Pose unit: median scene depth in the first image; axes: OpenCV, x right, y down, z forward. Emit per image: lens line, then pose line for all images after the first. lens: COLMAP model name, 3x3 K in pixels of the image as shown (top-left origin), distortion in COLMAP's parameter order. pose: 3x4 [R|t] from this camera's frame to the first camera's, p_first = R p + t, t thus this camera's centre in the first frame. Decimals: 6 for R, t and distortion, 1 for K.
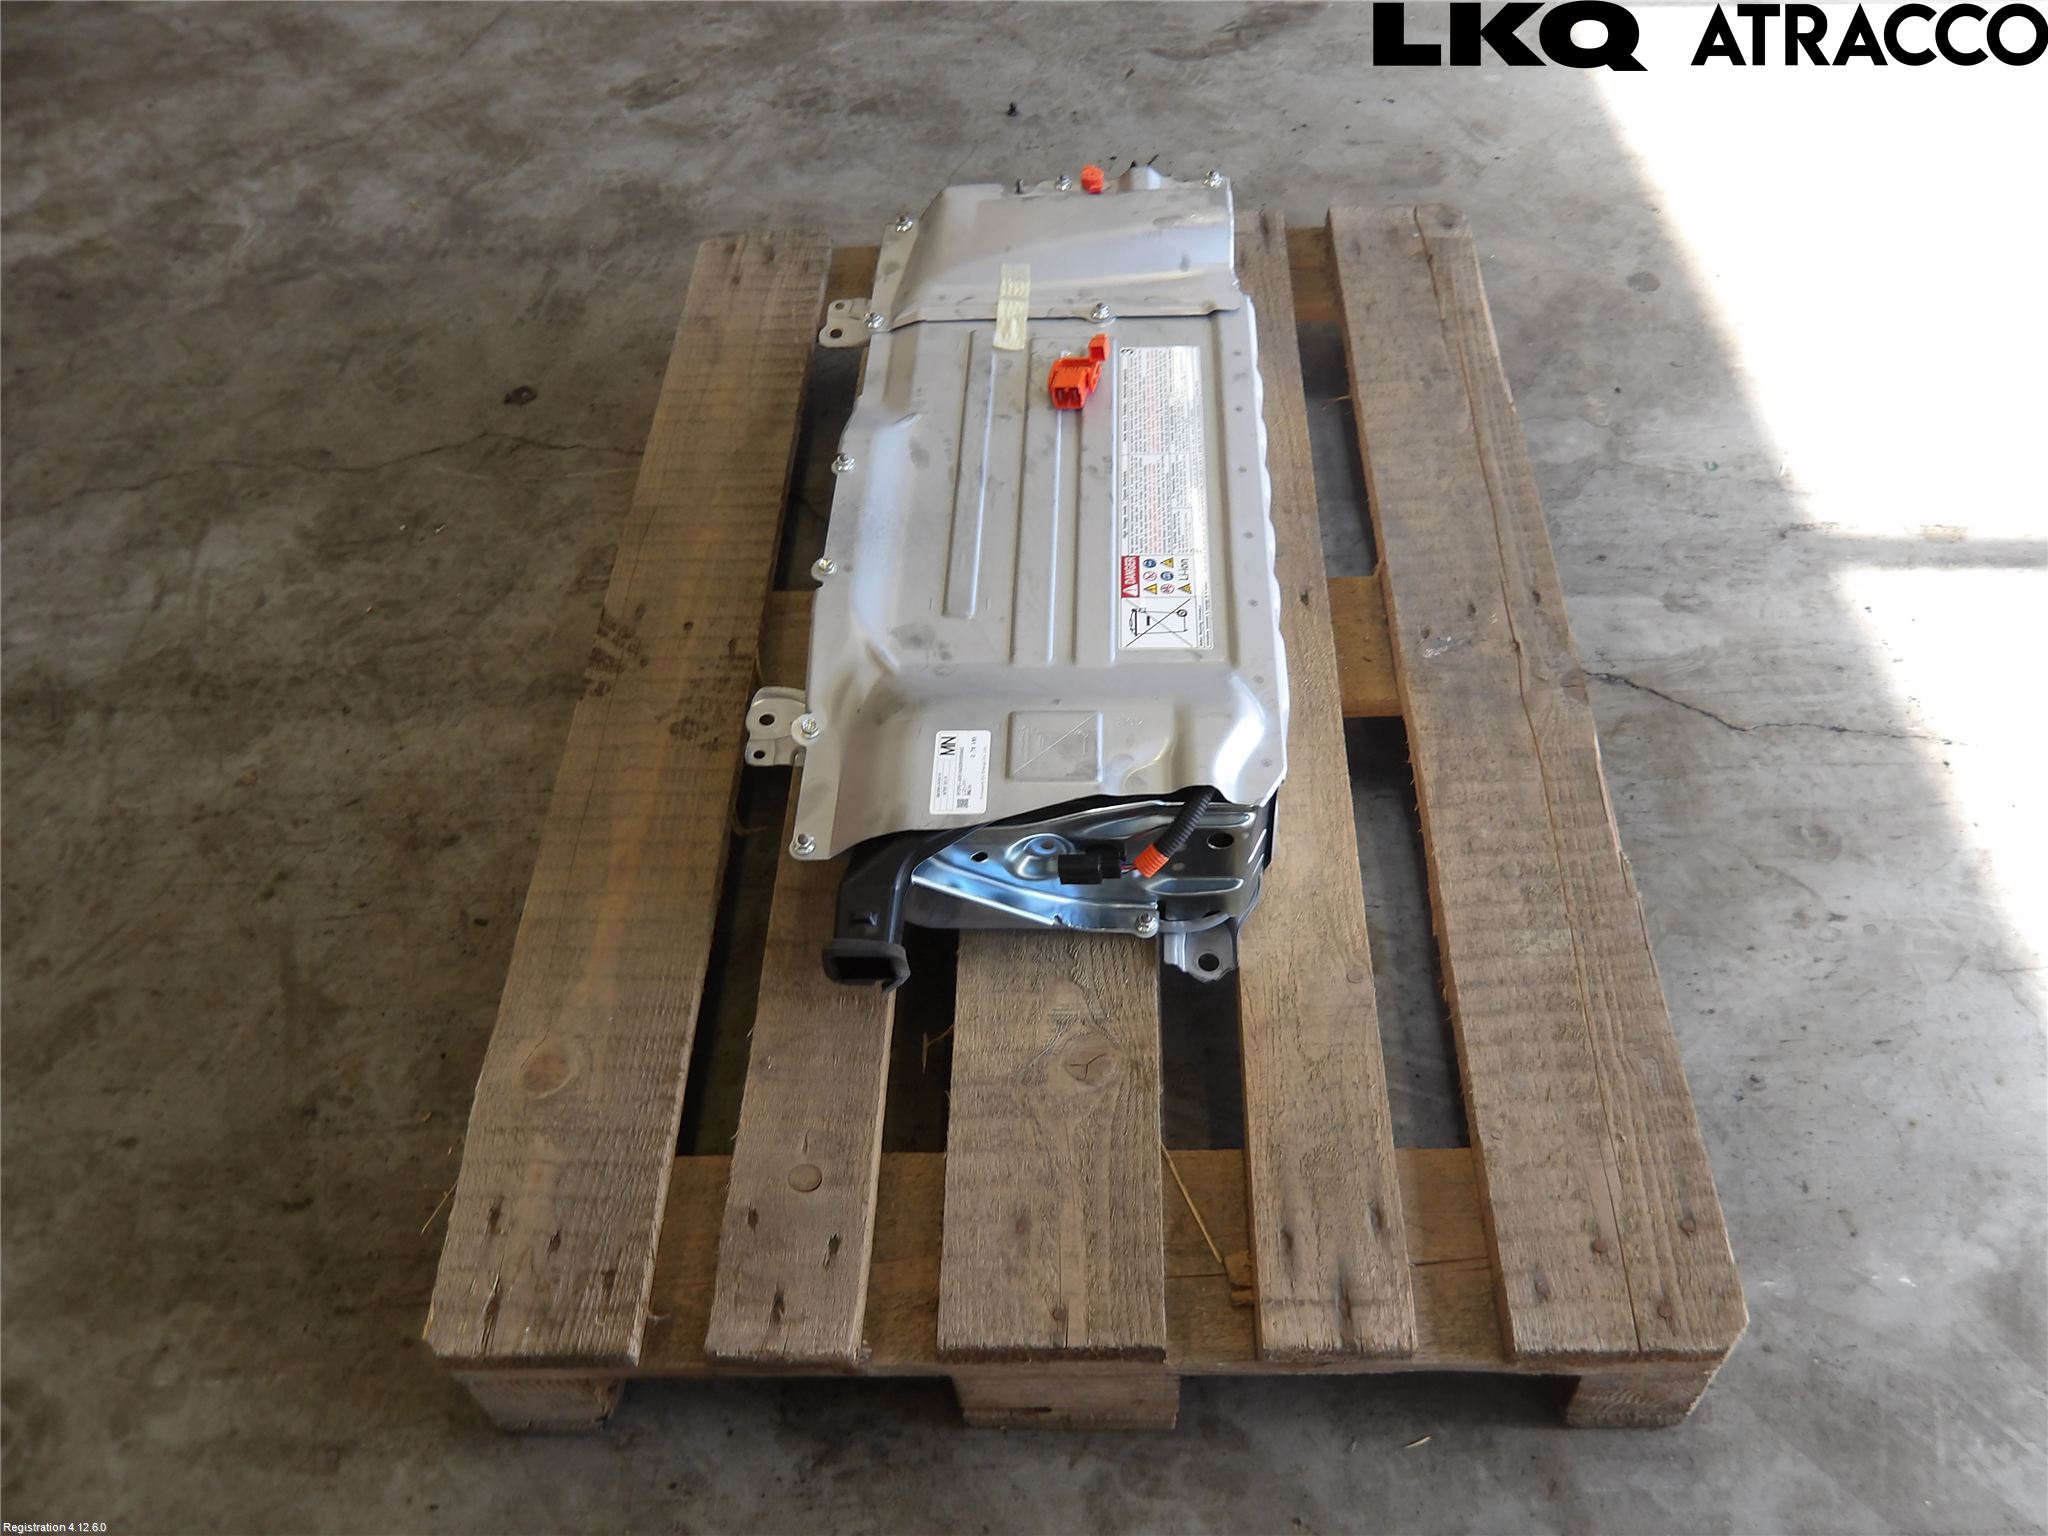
lens RADIAL K [[1665.0, 0, 1044.5], [0, 1665.0, 776.0], [0, 0, 1]] dist [-0.006495, 0.026481]
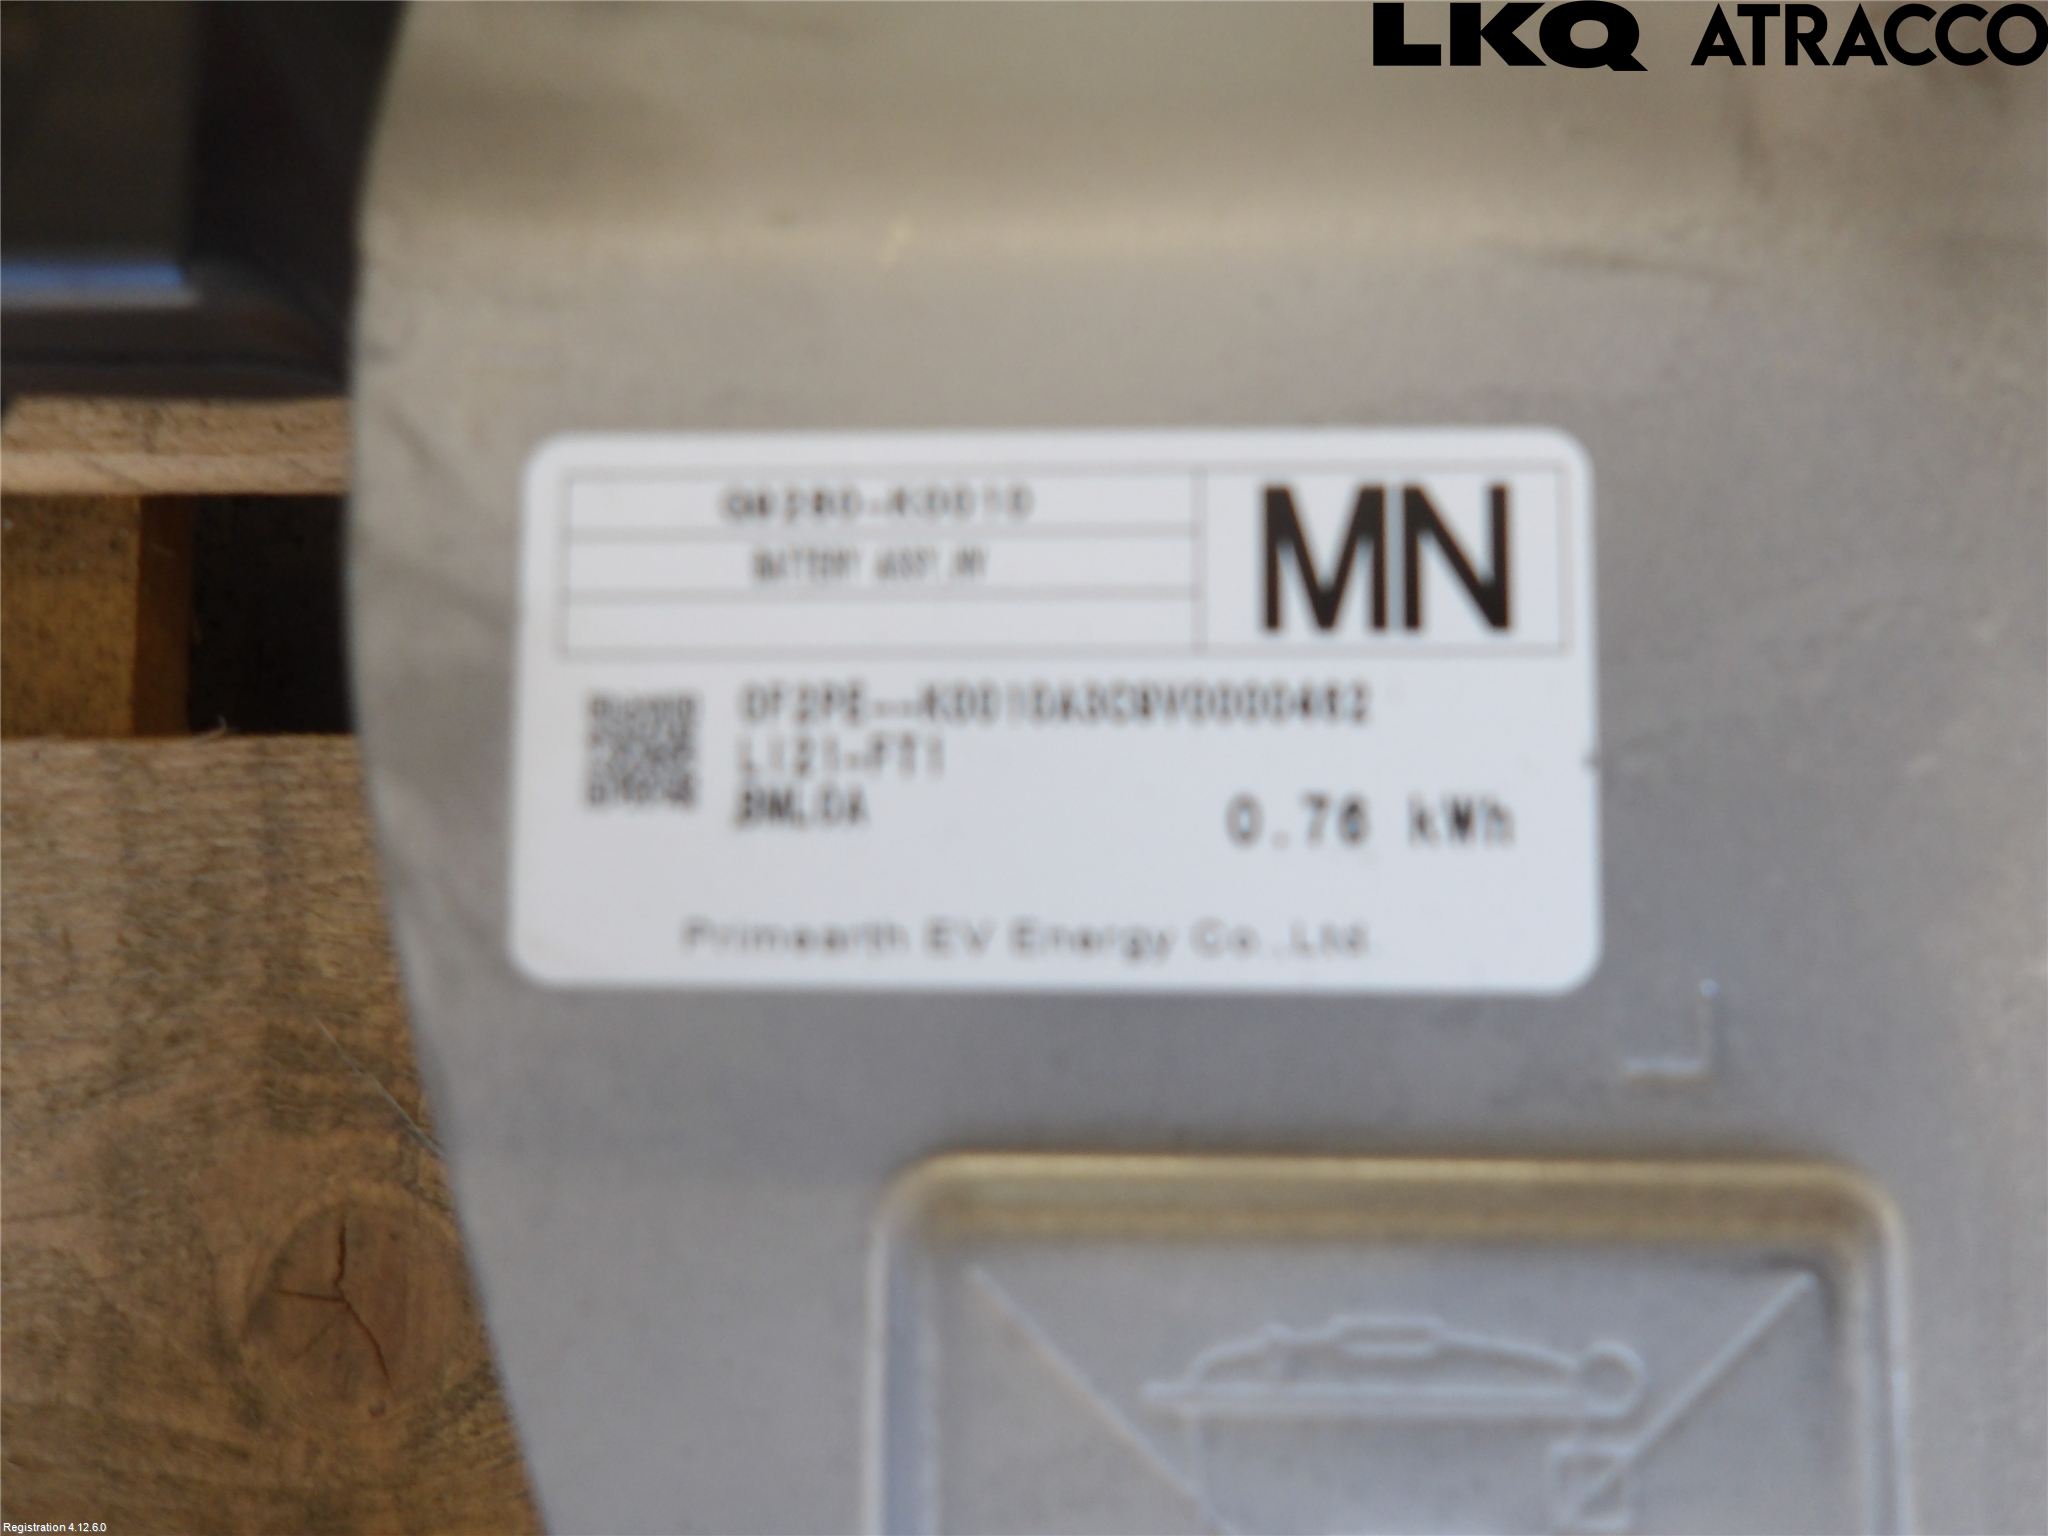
lens RADIAL K [[1665.0, 0, 1042.0], [0, 1665.0, 770.9], [0, 0, 1]] dist [-0.006495, 0.026481]
pose [[0.024585, 0.999513, -0.019222, -0.036410], [-0.746563, 0.031144, 0.664585, -0.055826], [0.664860, -0.001988, 0.746965, 0.753033]]
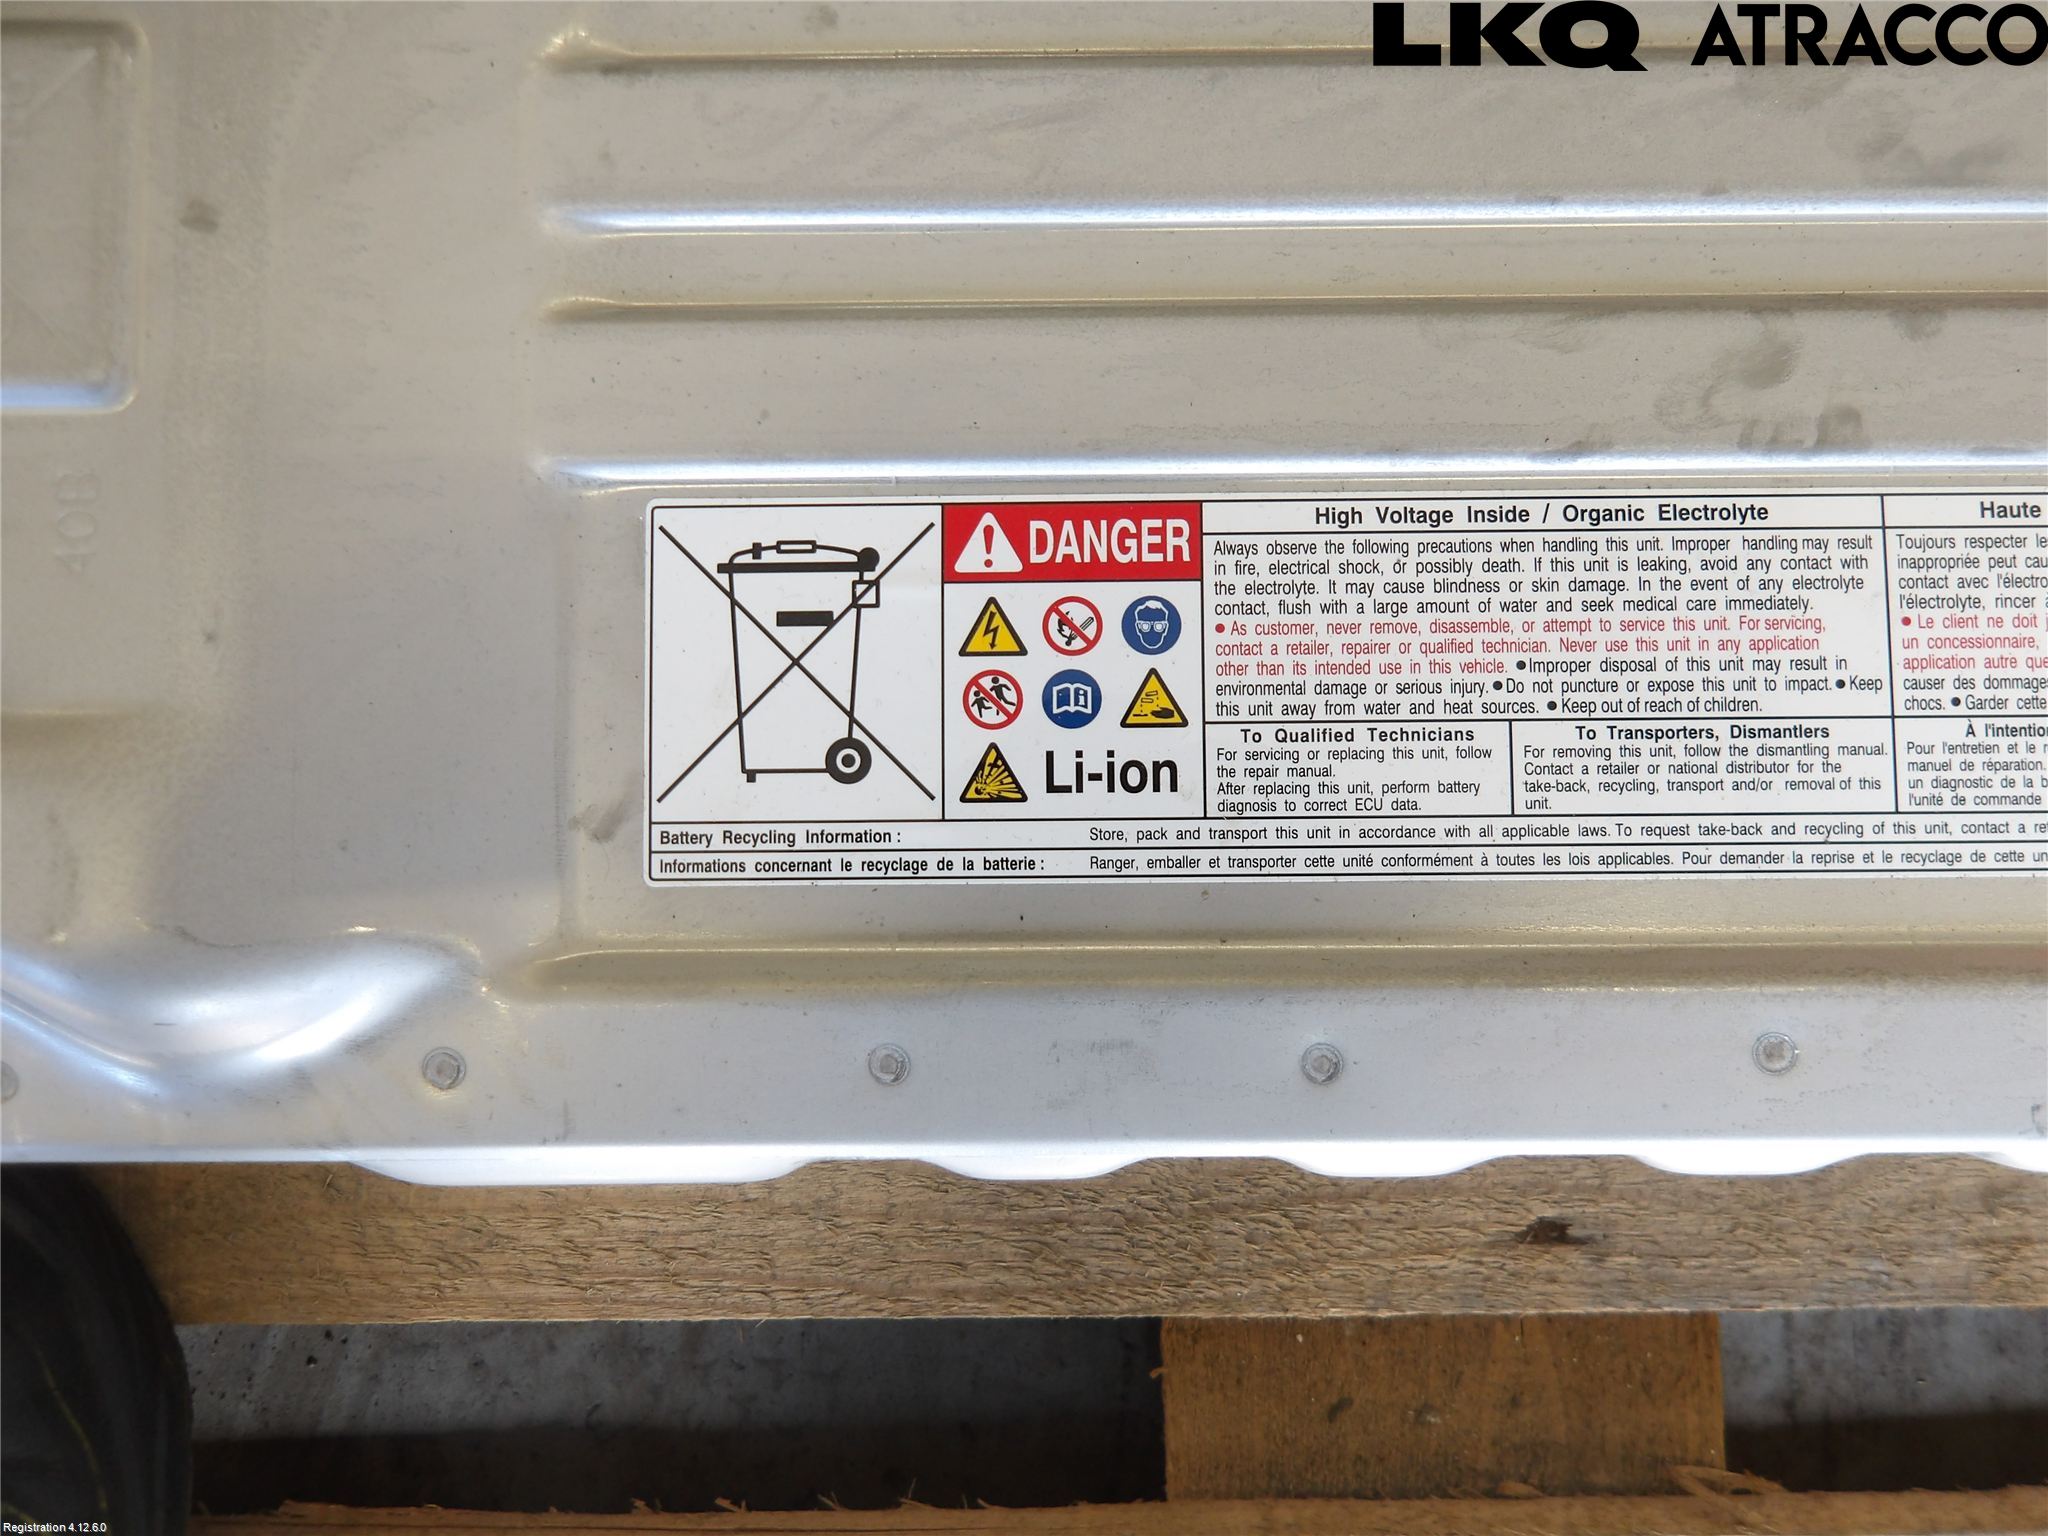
lens RADIAL K [[1665.0, 0, 1037.2], [0, 1665.0, 773.5], [0, 0, 1]] dist [-0.006495, 0.026481]
pose [[0.036865, 0.999129, -0.019565, 0.080917], [-0.763890, 0.040797, 0.644055, -0.242499], [0.644292, -0.008798, 0.764729, 0.752189]]
